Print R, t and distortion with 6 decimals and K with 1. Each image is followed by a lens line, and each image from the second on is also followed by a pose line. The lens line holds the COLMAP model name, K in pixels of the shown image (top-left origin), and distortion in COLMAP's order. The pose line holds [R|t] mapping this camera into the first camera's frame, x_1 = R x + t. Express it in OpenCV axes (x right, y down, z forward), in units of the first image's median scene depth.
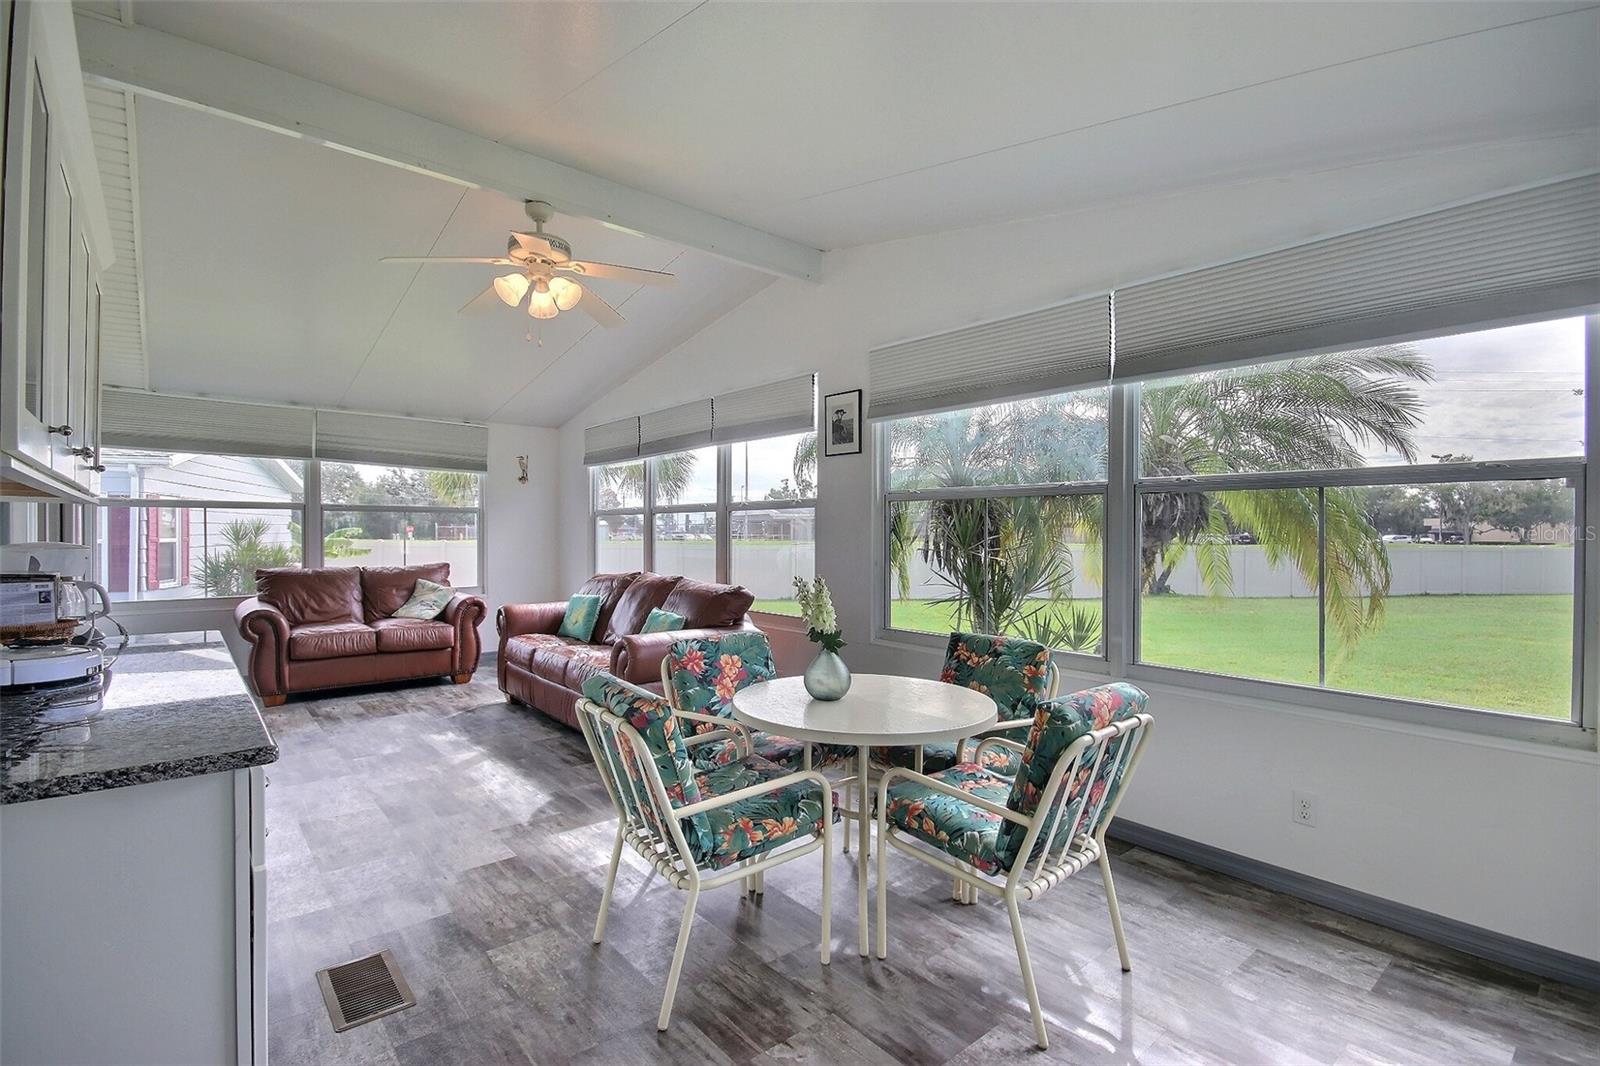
lens RADIAL K [[737.3, 0, 791.4], [0, 737.3, 529.7], [0, 0, 1]] dist [0.007842, -0.010665]
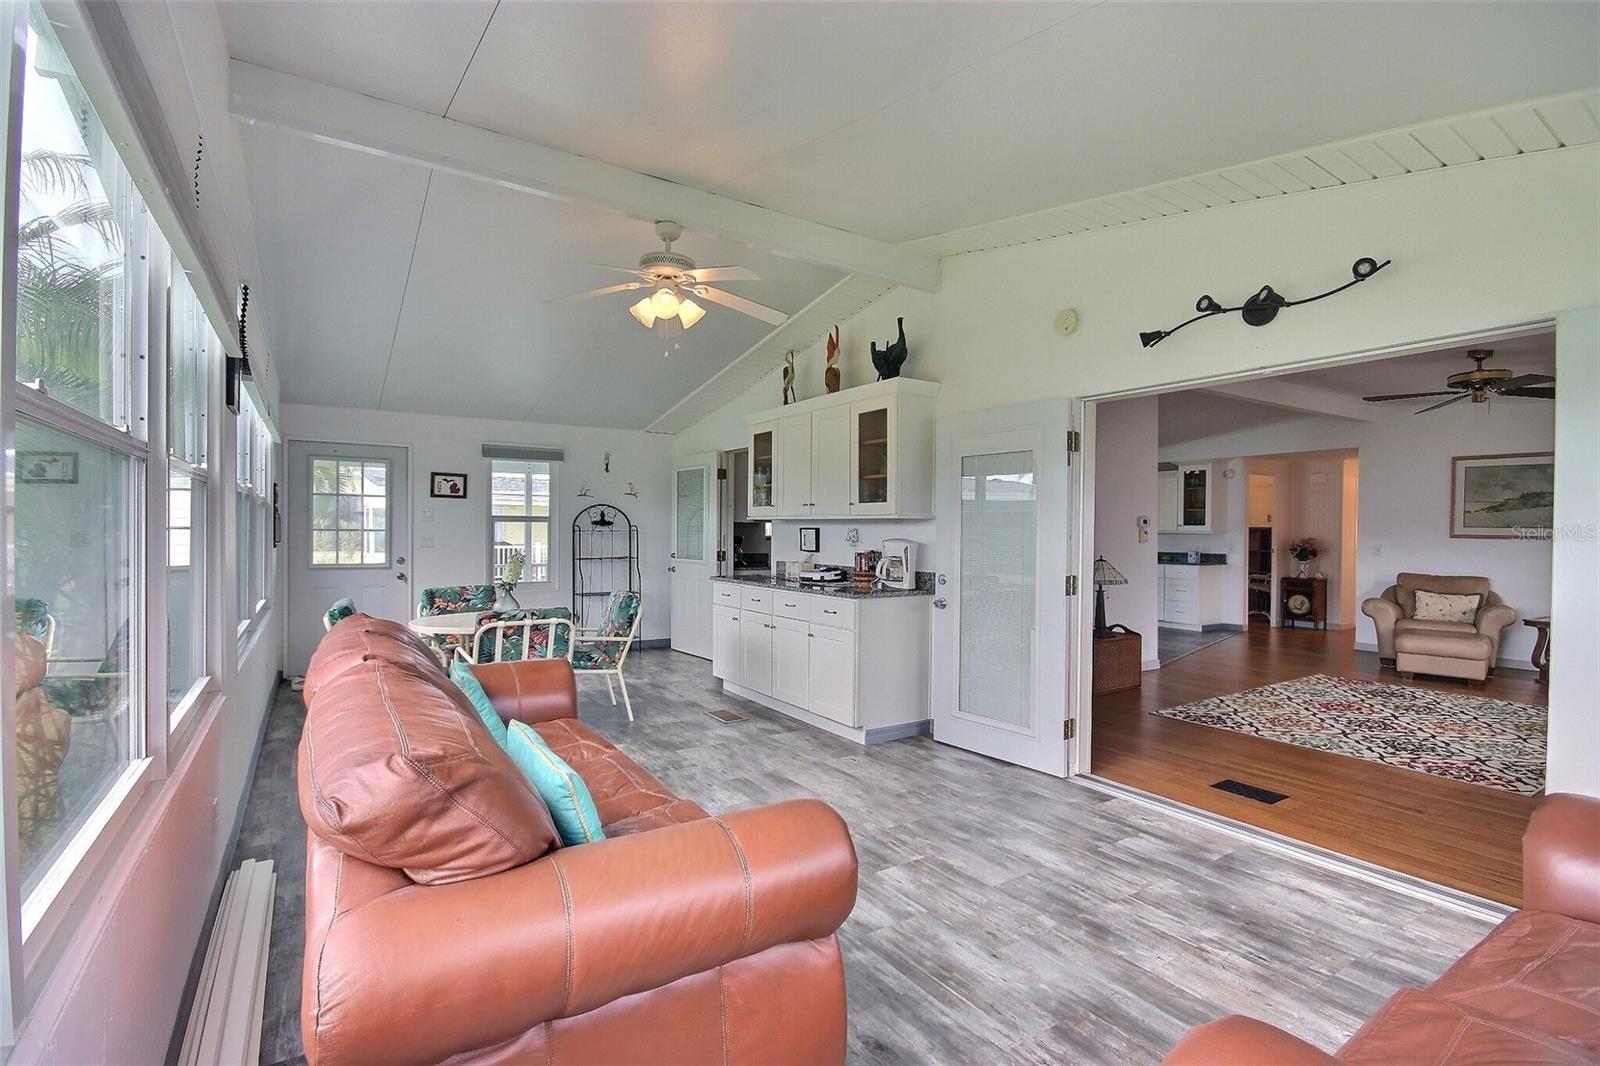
lens RADIAL K [[737.3, 0, 793.8], [0, 737.3, 538.3], [0, 0, 1]] dist [0.007842, -0.010665]
pose [[-0.992021, -0.014879, 0.125188, -0.513725], [-0.013762, 0.999857, 0.009779, 0.000852], [-0.125316, 0.007978, -0.992085, 1.588108]]
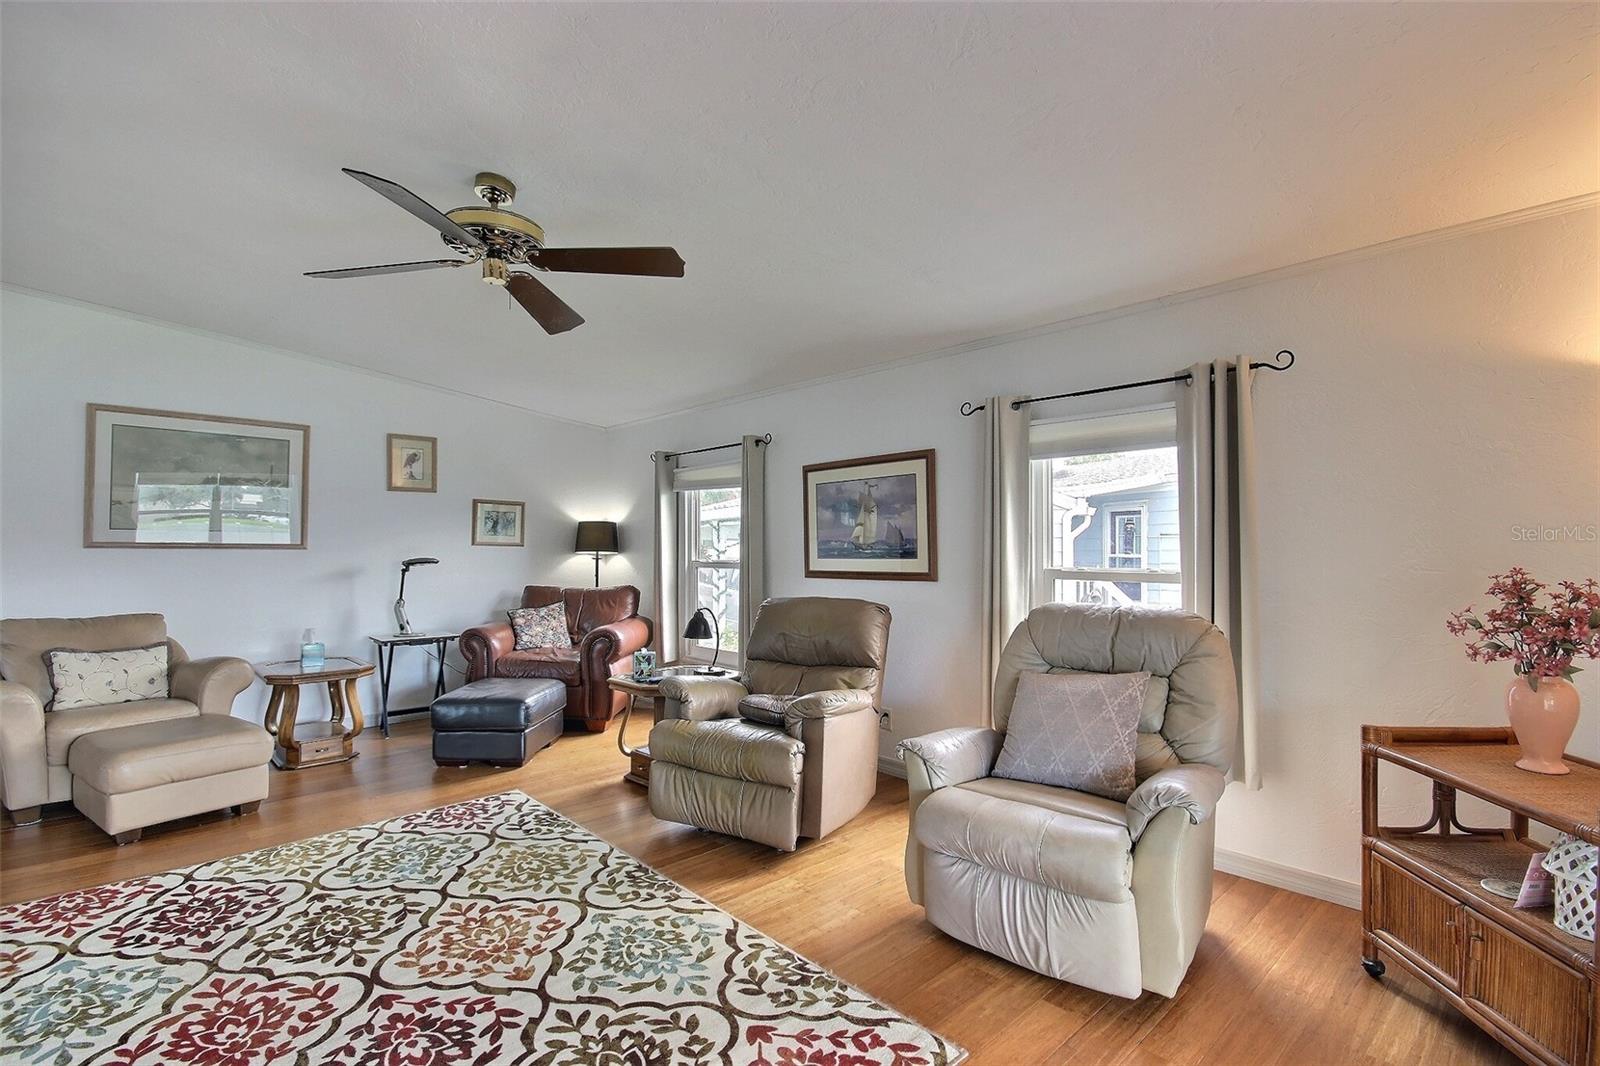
lens RADIAL K [[737.3, 0, 792.9], [0, 737.3, 540.0], [0, 0, 1]] dist [0.007842, -0.010665]
pose [[0.048570, -0.011053, -0.998759, -0.818821], [0.003716, 0.999934, -0.010885, -0.001214], [0.998813, -0.003183, 0.048608, 0.564777]]
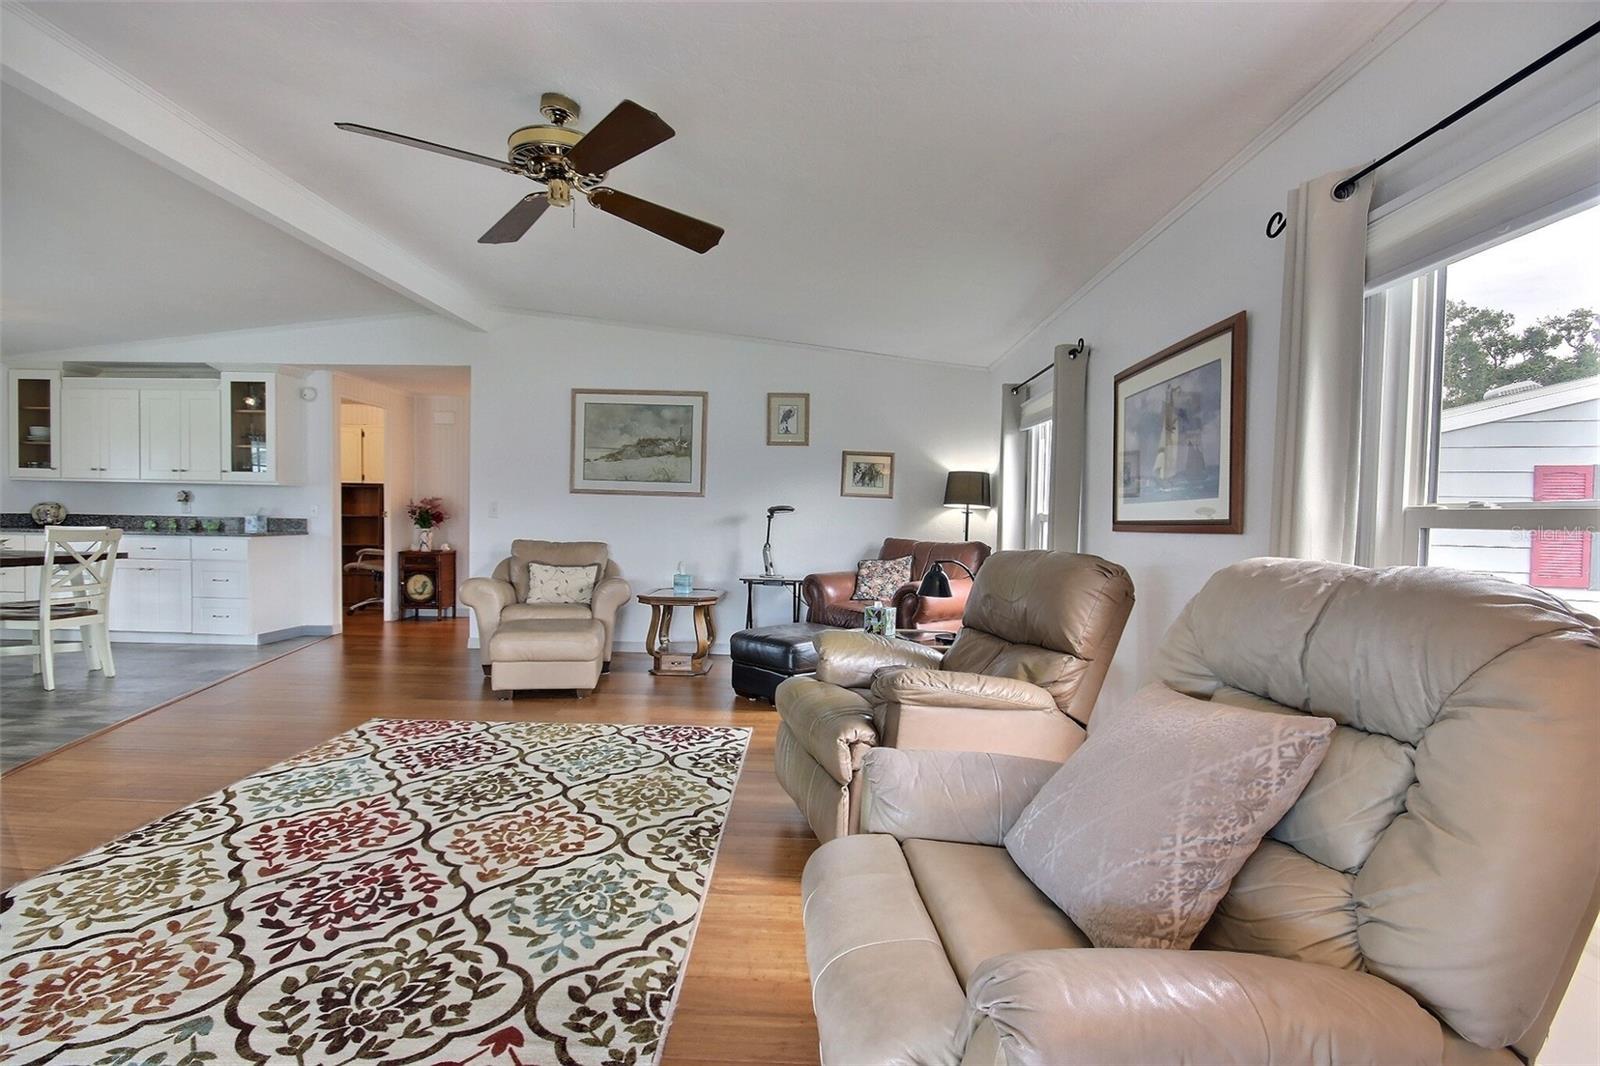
lens RADIAL K [[737.3, 0, 794.9], [0, 737.3, 538.8], [0, 0, 1]] dist [0.007842, -0.010665]
pose [[-0.665178, 0.006628, -0.746656, -1.085593], [-0.019639, 0.999459, 0.026369, 0.034599], [0.746427, 0.032204, -0.664688, 0.889624]]
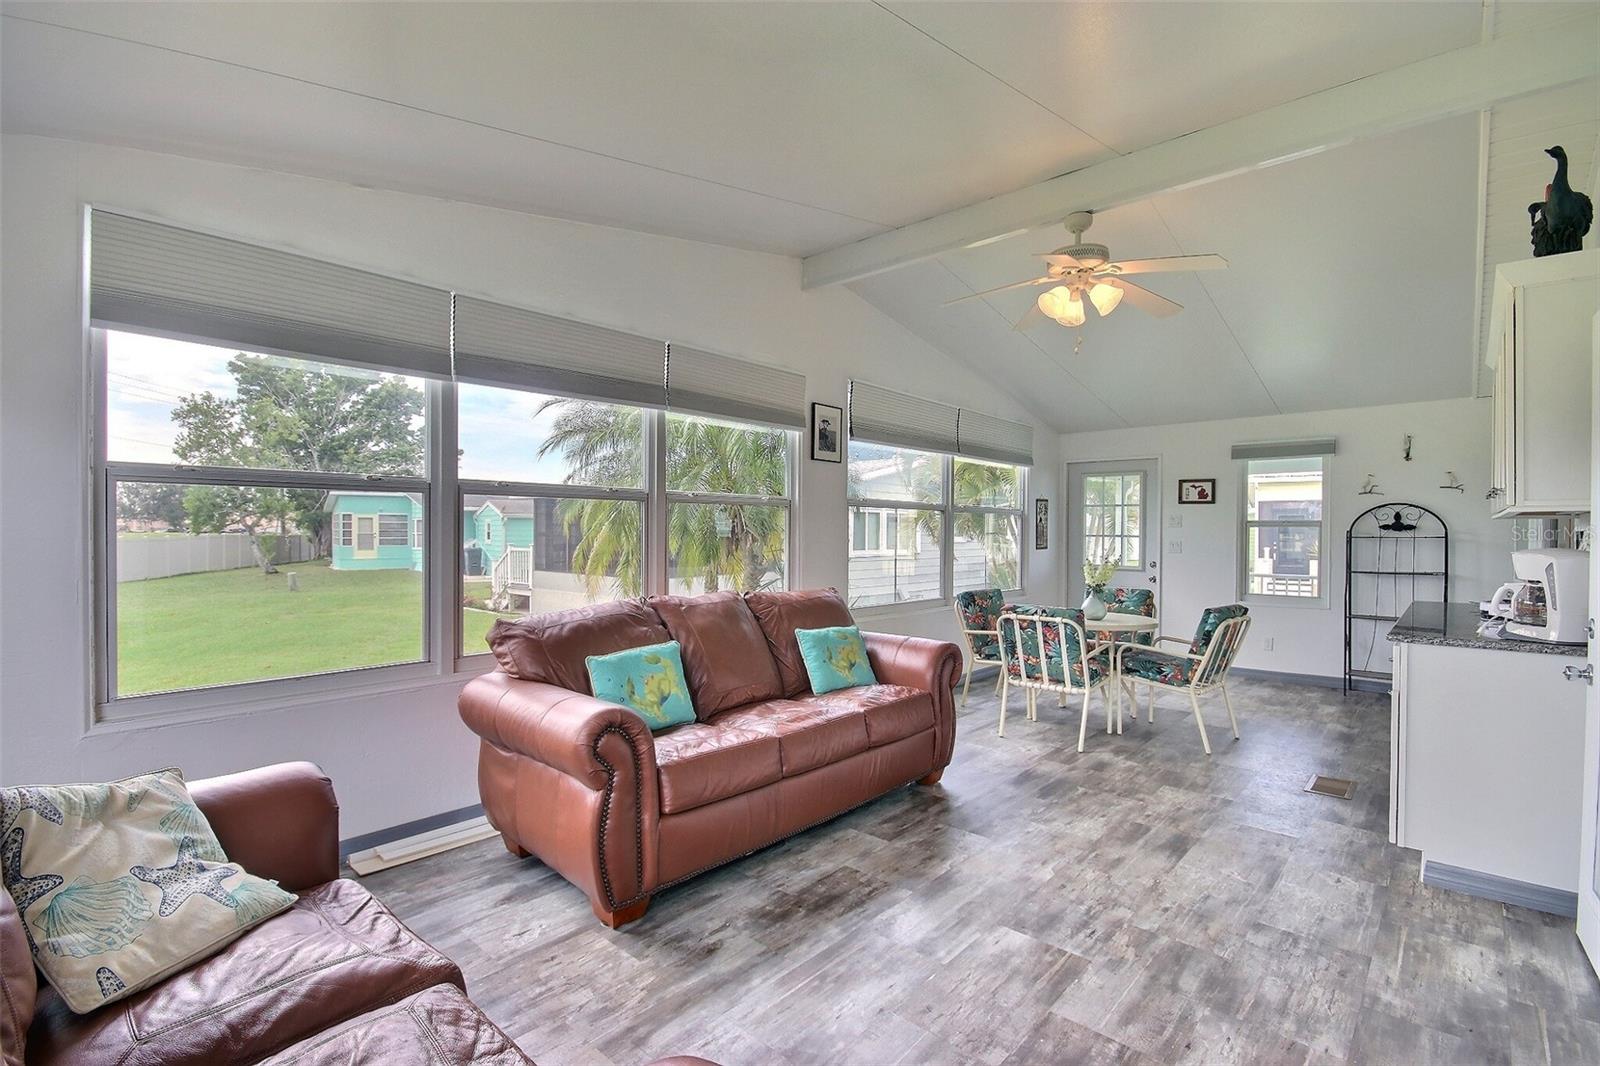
lens RADIAL K [[737.3, 0, 798.4], [0, 737.3, 540.2], [0, 0, 1]] dist [0.007842, -0.010665]
pose [[-0.136130, -0.017593, 0.990535, -1.017697], [-0.008316, 0.999827, 0.016615, -0.001518], [-0.990656, -0.005975, -0.136253, 1.186170]]
